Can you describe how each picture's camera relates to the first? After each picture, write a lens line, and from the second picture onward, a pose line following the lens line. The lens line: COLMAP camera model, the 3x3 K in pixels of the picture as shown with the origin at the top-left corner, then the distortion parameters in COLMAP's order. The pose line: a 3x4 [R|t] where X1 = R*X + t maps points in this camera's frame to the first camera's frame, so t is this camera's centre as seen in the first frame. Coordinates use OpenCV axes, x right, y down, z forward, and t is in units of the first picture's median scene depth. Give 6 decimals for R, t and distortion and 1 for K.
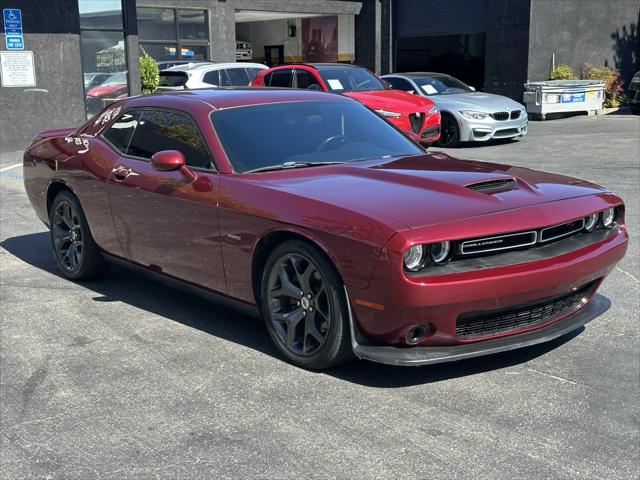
lens RADIAL K [[907.5, 0, 316.8], [0, 907.5, 242.1], [0, 0, 1]] dist [0.135360, 0.000000]
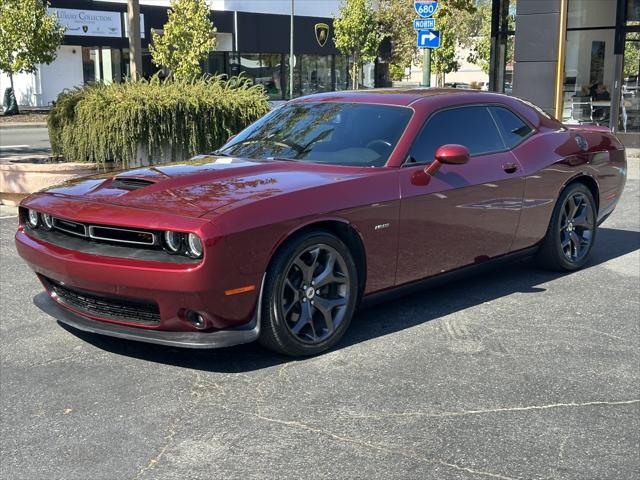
lens RADIAL K [[907.5, 0, 315.7], [0, 907.5, 244.3], [0, 0, 1]] dist [0.135360, 0.000000]
pose [[0.132588, 0.192131, -0.972371, 0.961392], [-0.180069, 0.969376, 0.166986, -0.158241], [0.974677, 0.152954, 0.163124, 0.793762]]
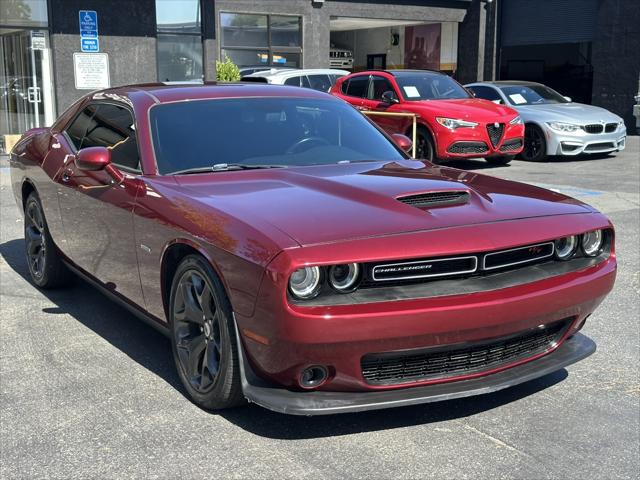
lens RADIAL K [[907.5, 0, 319.8], [0, 907.5, 242.4], [0, 0, 1]] dist [0.135360, 0.000000]
pose [[0.990407, 0.040250, -0.132189, 0.151476], [-0.041961, 0.999067, -0.010183, -0.007328], [0.131656, 0.015632, 0.991172, 0.132014]]
